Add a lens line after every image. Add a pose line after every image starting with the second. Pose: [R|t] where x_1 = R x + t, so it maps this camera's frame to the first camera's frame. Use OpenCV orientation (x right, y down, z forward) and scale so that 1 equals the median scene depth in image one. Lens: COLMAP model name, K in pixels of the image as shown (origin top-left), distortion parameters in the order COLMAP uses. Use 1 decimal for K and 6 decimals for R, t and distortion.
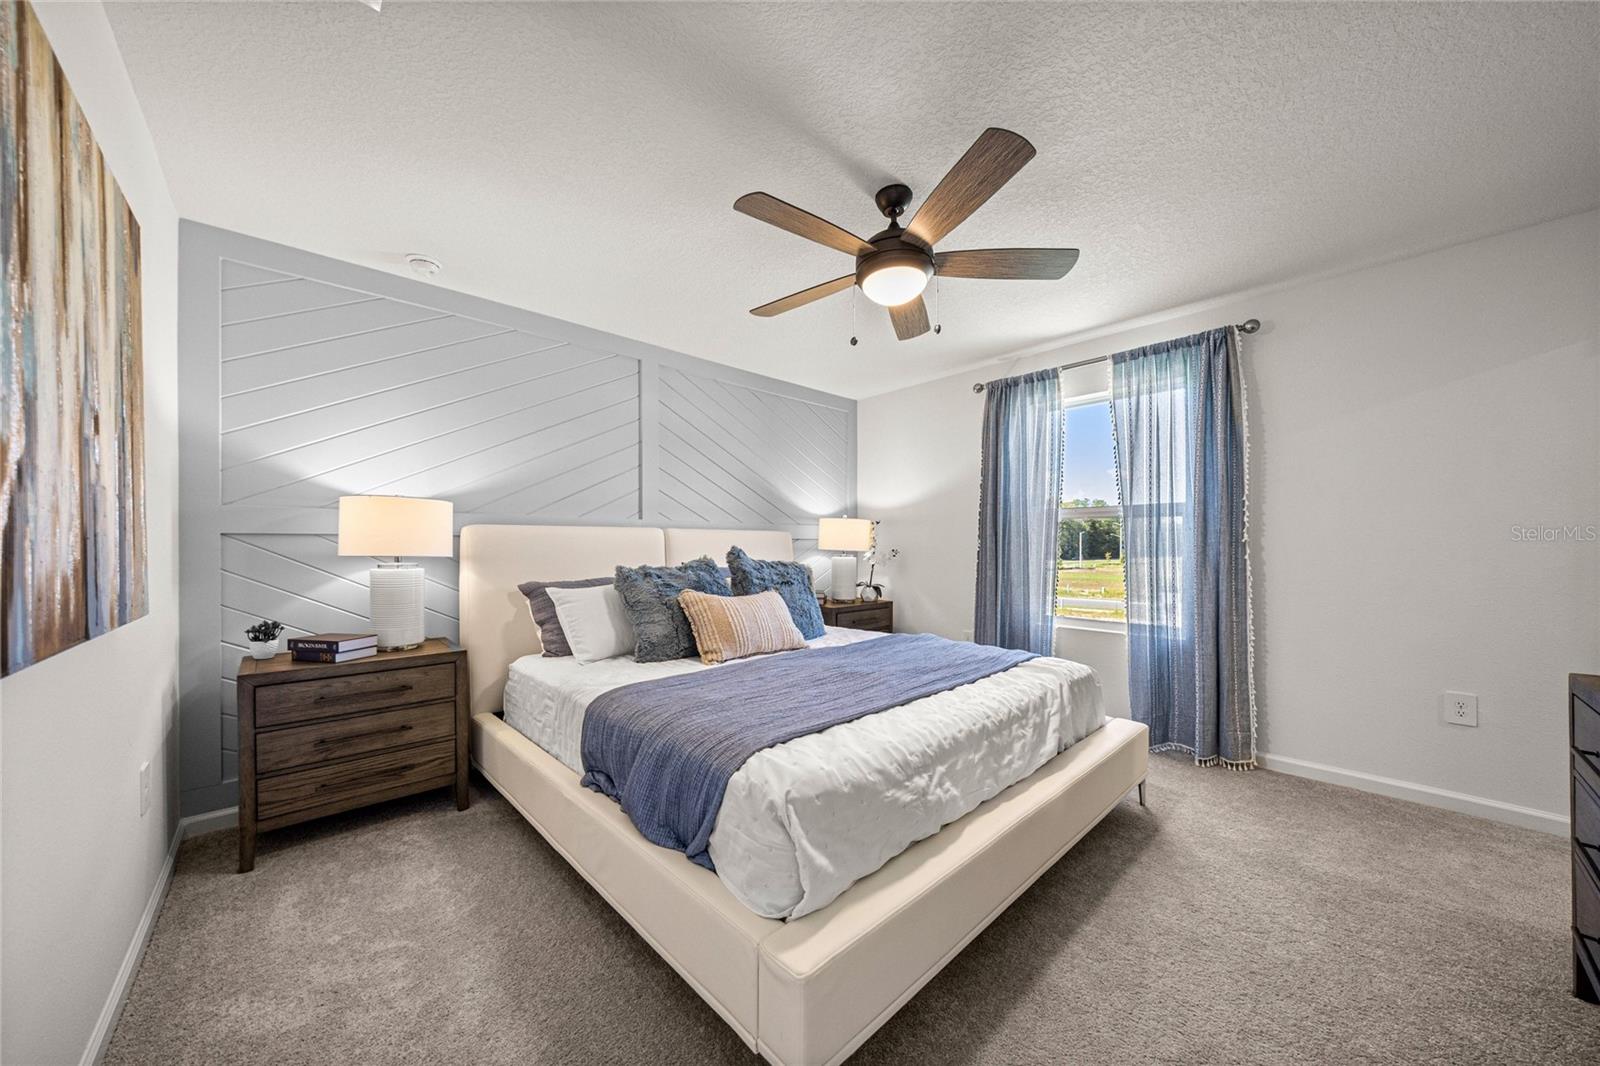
lens RADIAL K [[554.7, 0, 802.7], [0, 554.7, 544.8], [0, 0, 1]] dist [0.000193, -0.000051]
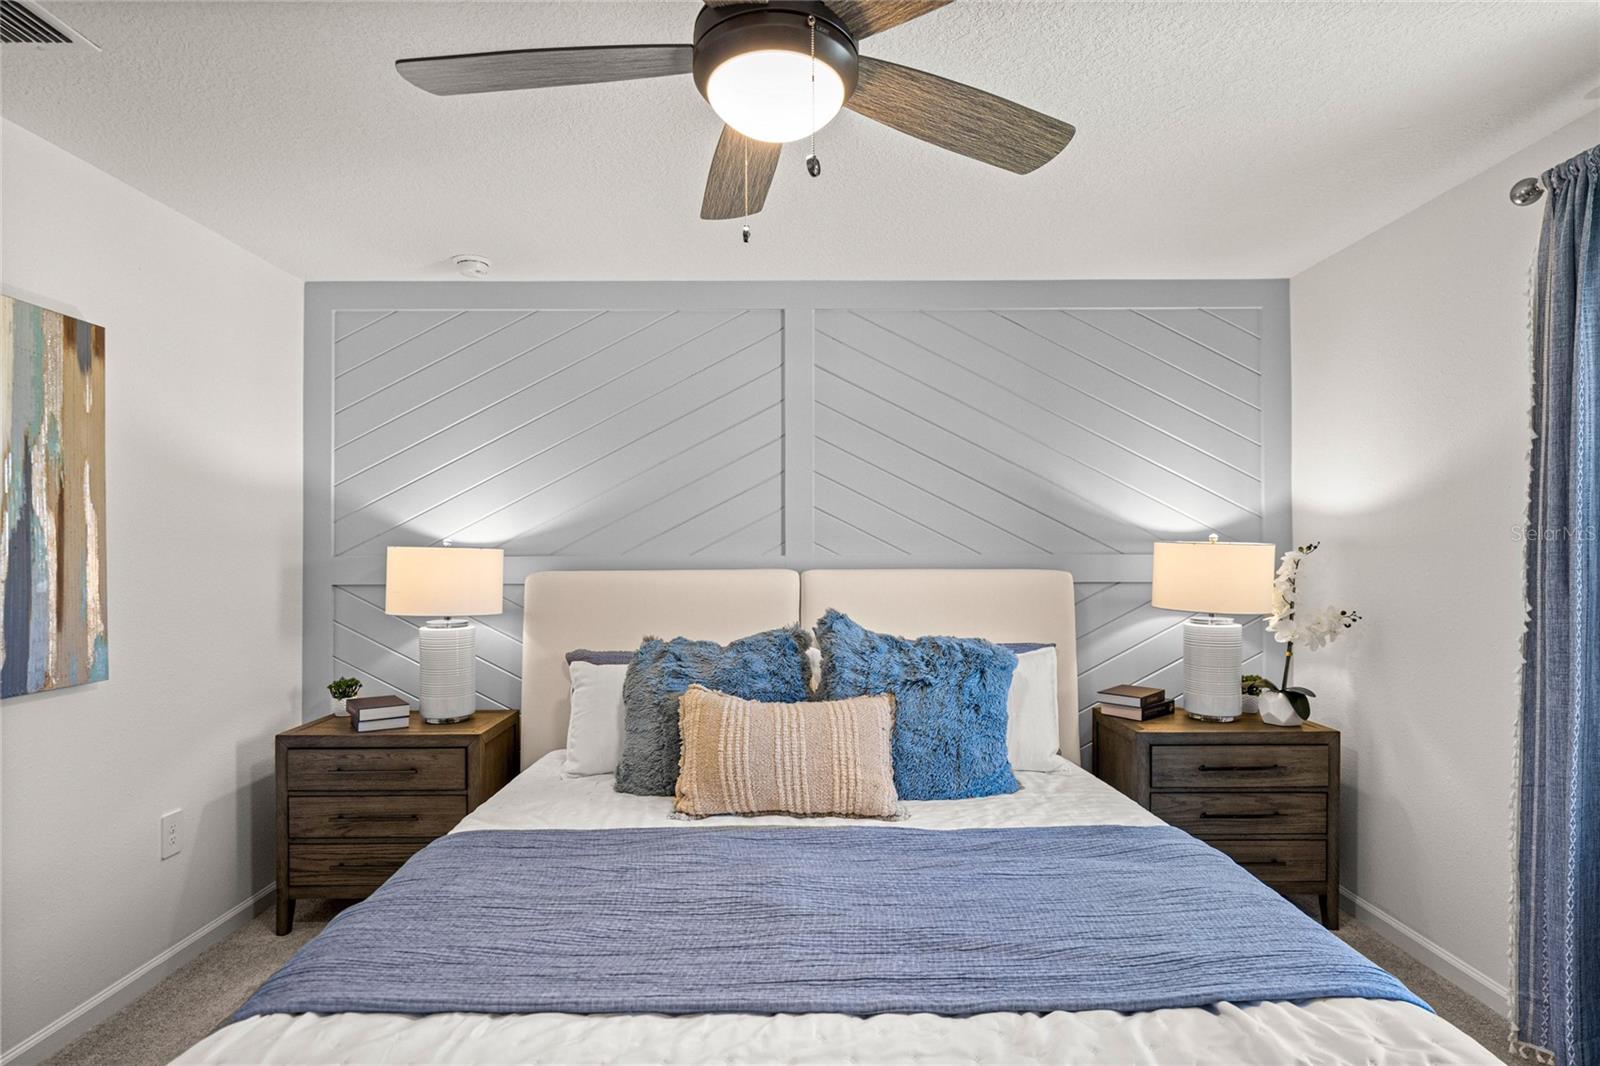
lens RADIAL K [[847.0, 0, 796.3], [0, 847.0, 538.8], [0, 0, 1]] dist [0.004058, -0.000323]
pose [[0.728079, -0.010914, -0.685407, 0.558399], [0.003001, 0.999914, -0.012734, -0.074059], [0.685487, 0.007215, 0.728049, 0.413975]]
